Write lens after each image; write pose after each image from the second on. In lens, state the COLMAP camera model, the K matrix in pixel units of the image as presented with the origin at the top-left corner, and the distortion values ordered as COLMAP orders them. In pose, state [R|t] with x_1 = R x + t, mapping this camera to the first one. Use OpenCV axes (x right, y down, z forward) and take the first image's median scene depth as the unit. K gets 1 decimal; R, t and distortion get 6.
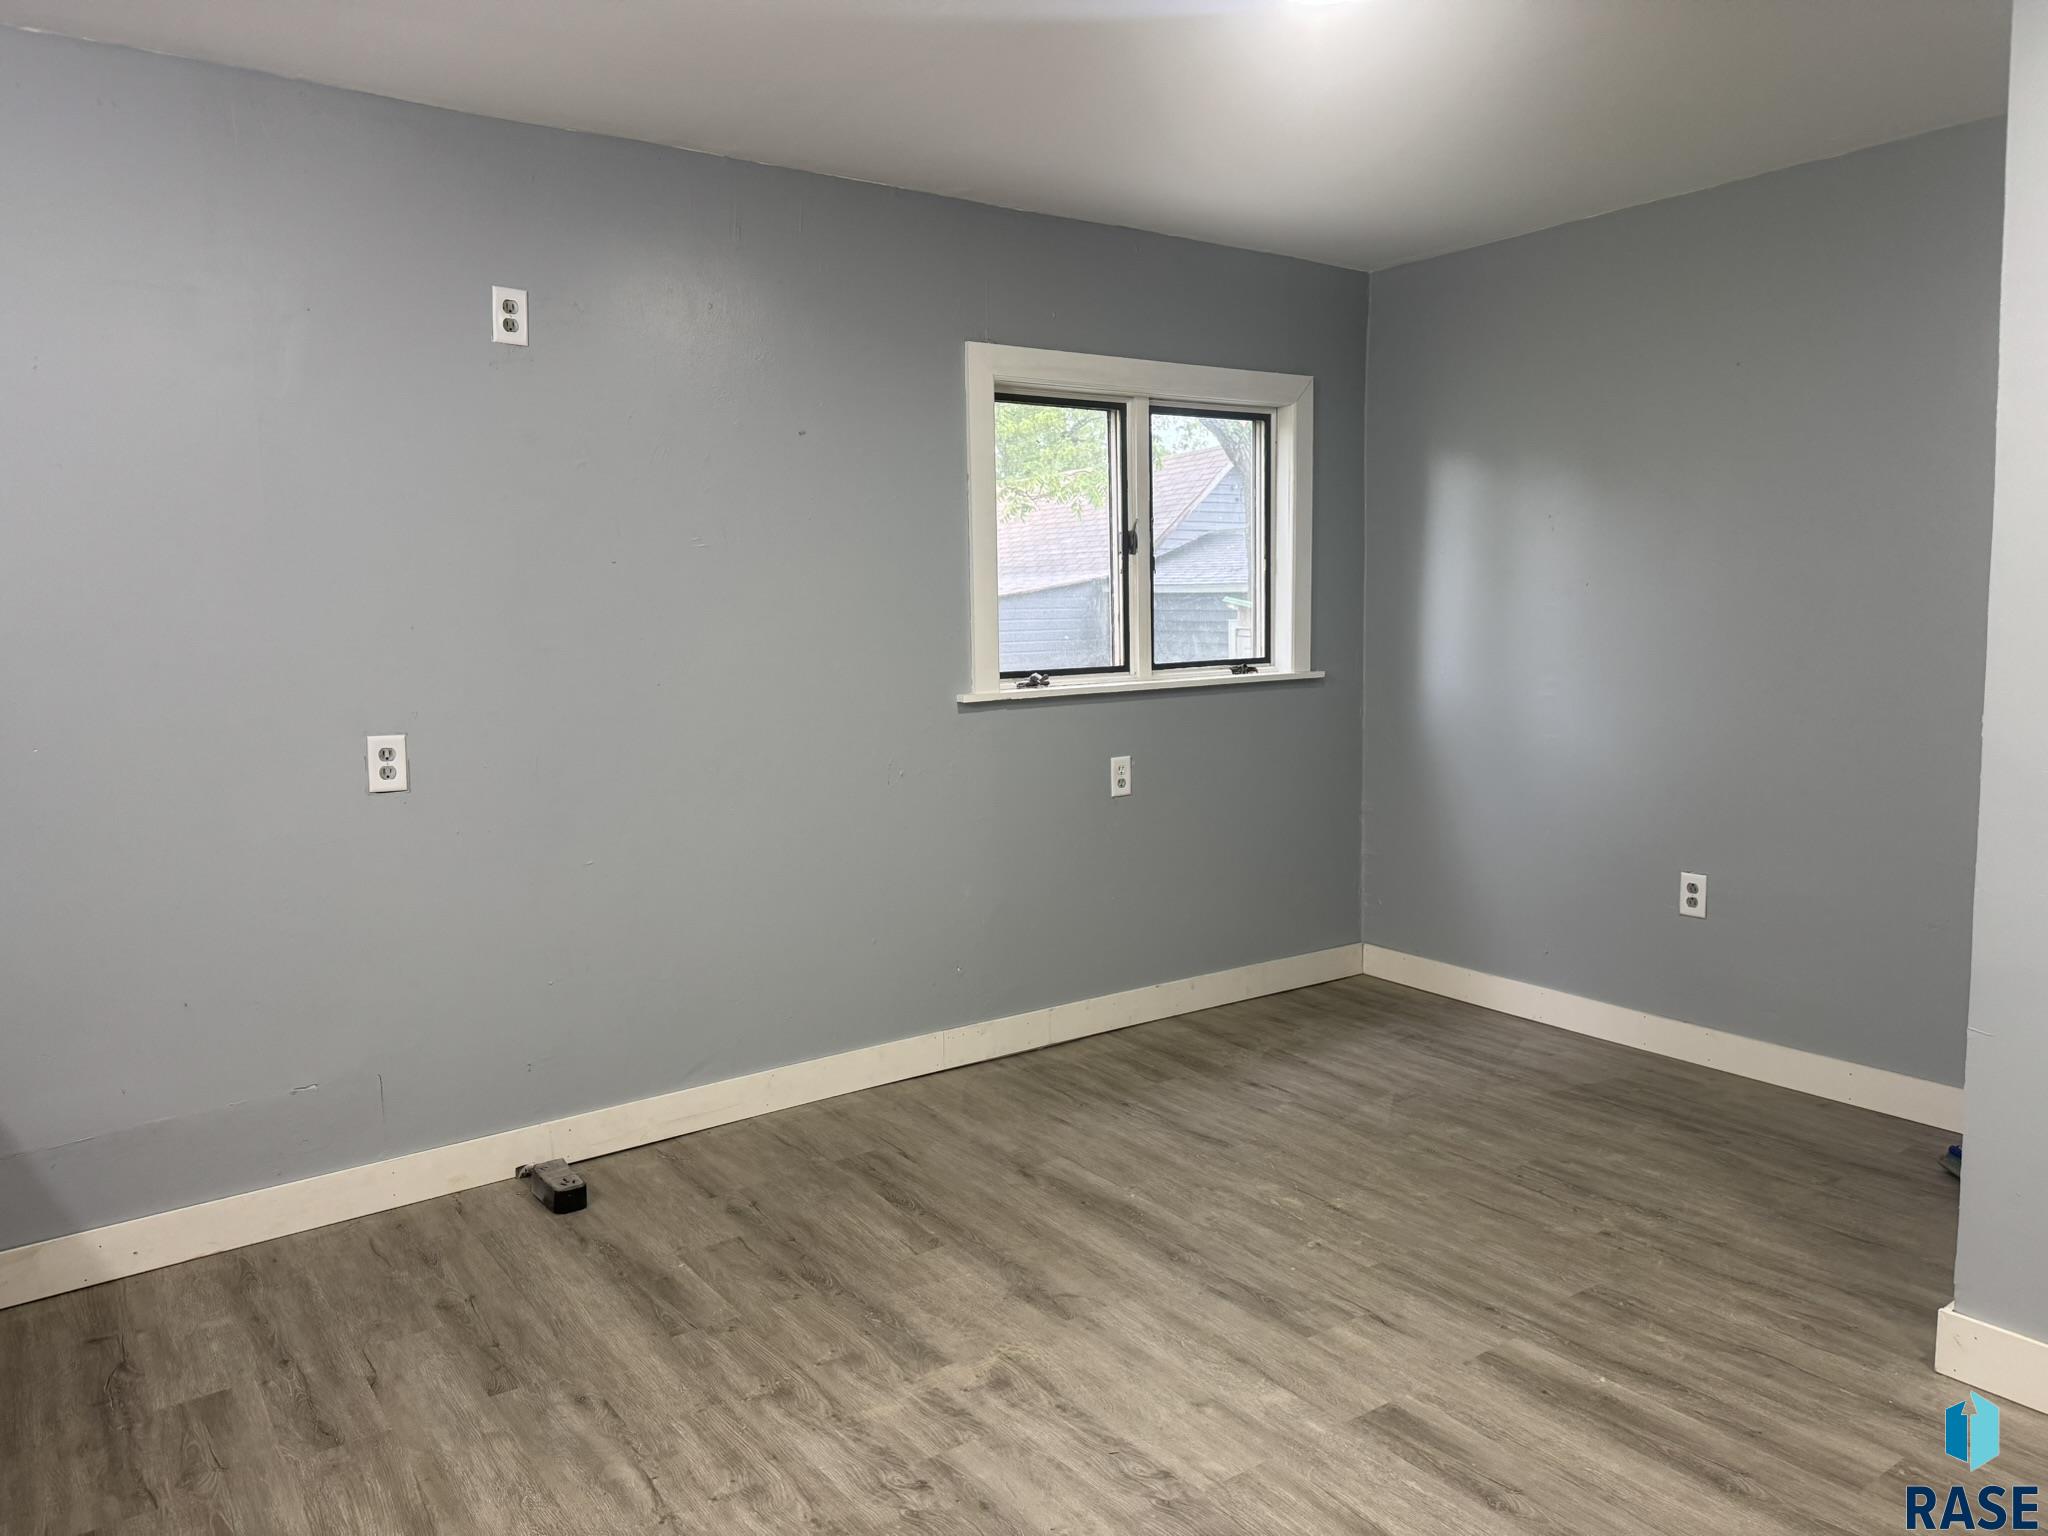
lens RADIAL K [[1462.8, 0, 1005.5], [0, 1462.8, 768.9], [0, 0, 1]] dist [-0.005149, -0.005582]
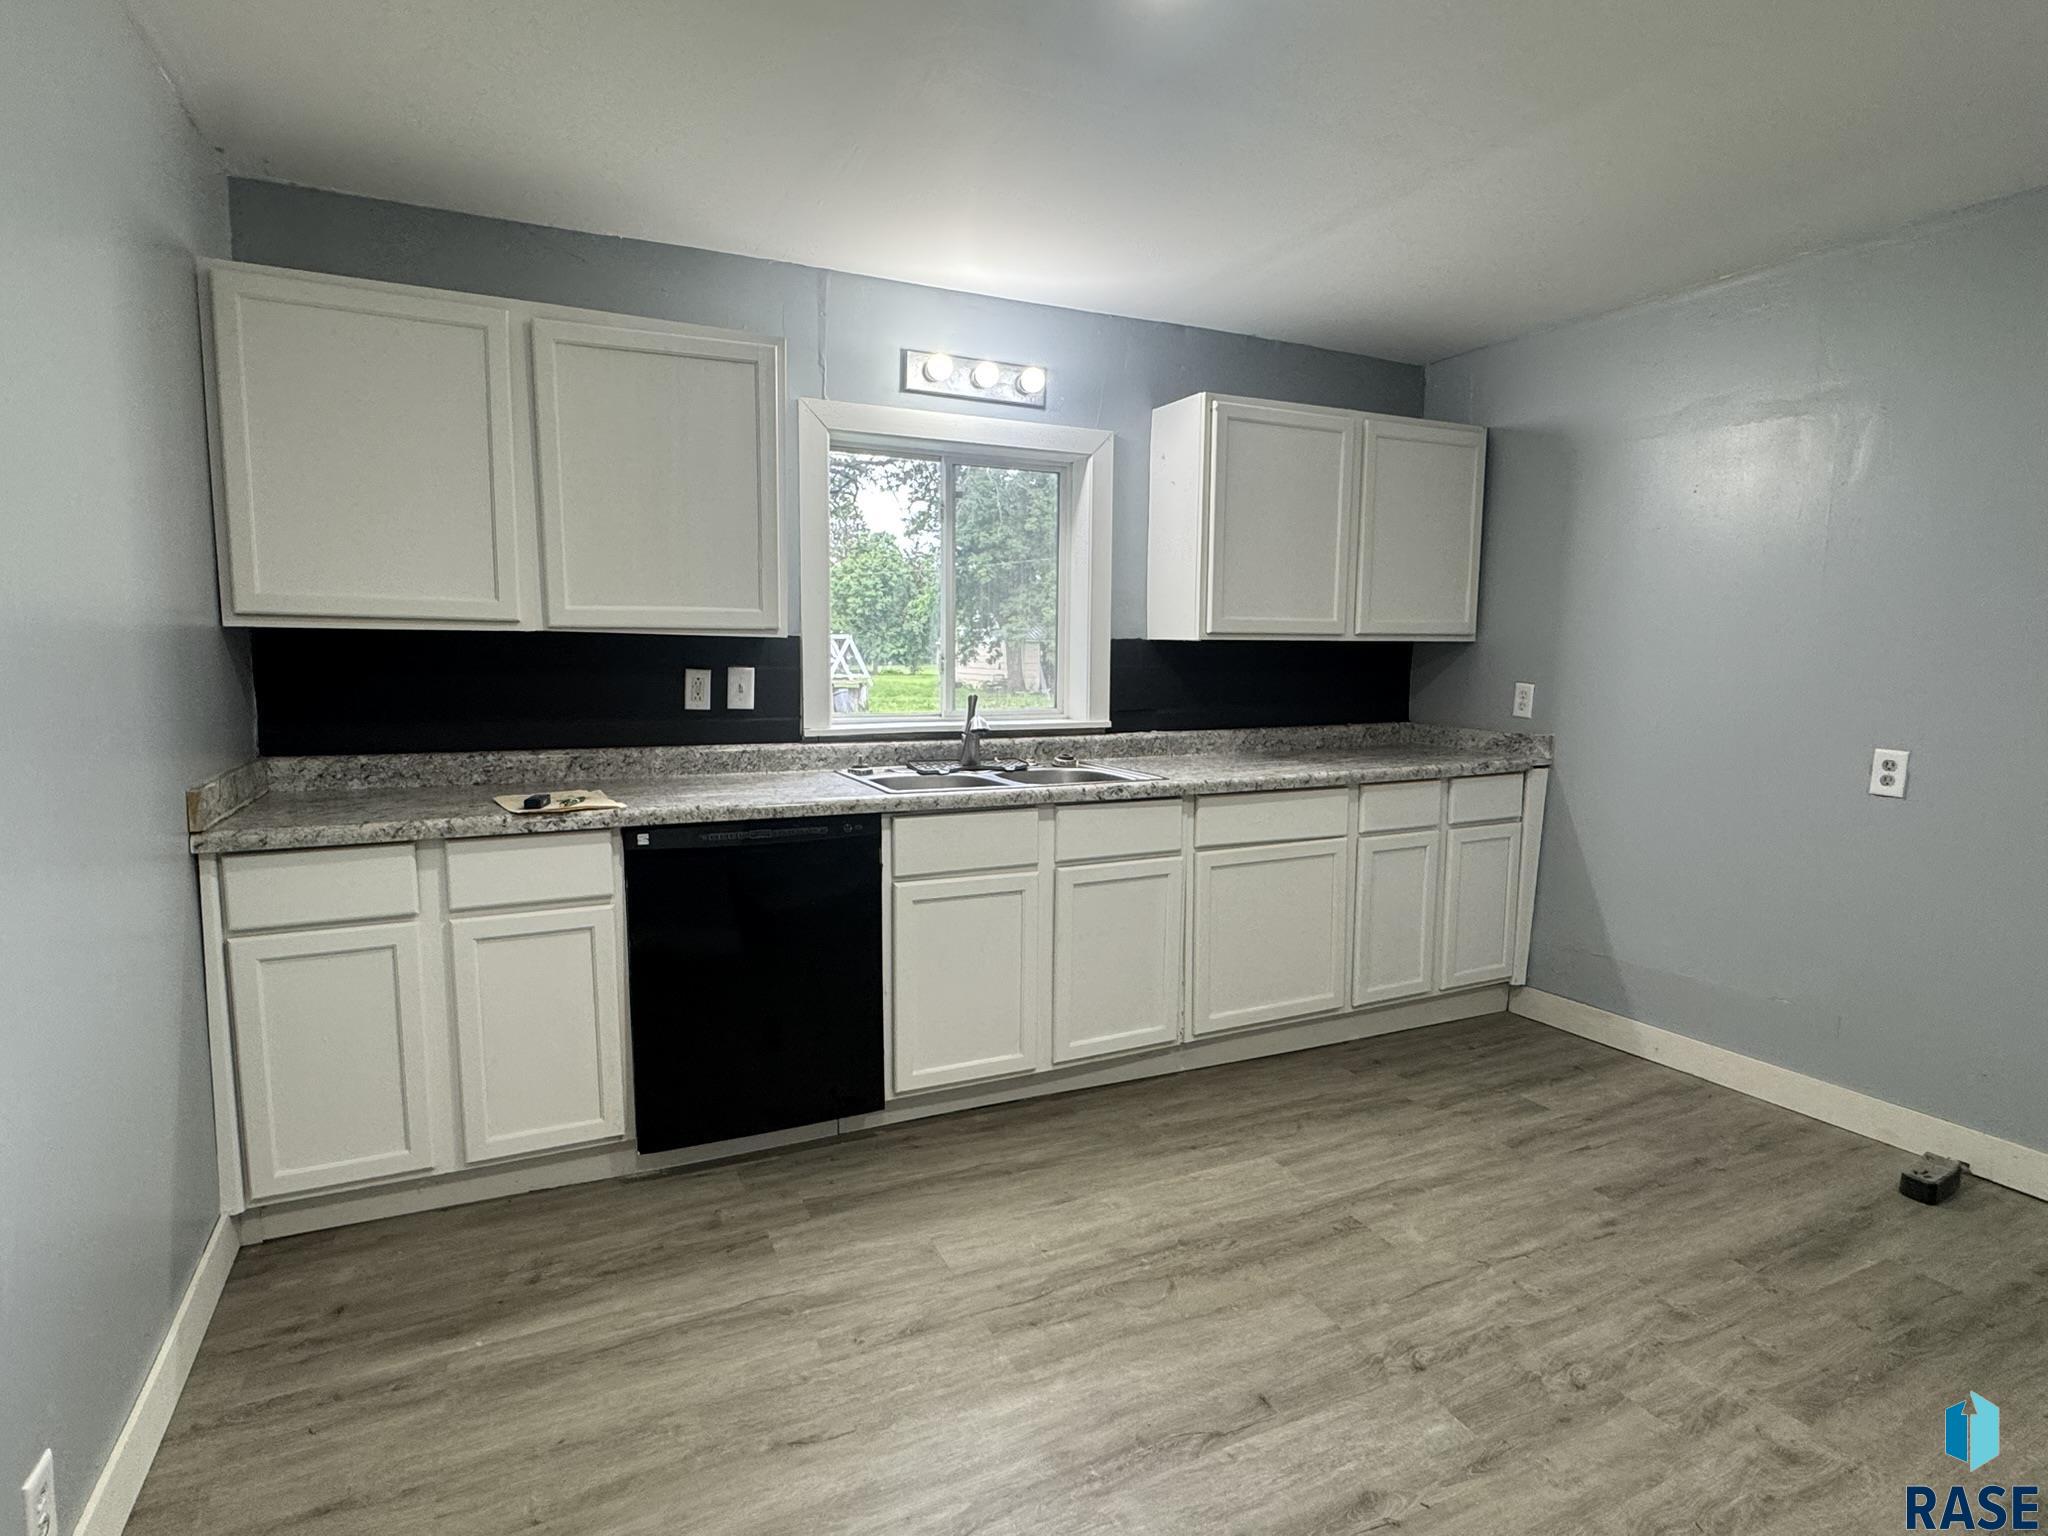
lens RADIAL K [[1051.9, 0, 1021.5], [0, 1051.9, 770.6], [0, 0, 1]] dist [-0.000189, -0.001137]
pose [[-0.181619, 0.136290, -0.973879, 0.712927], [-0.112417, 0.980979, 0.158249, -0.080276], [0.976922, 0.138222, -0.162843, 0.558061]]
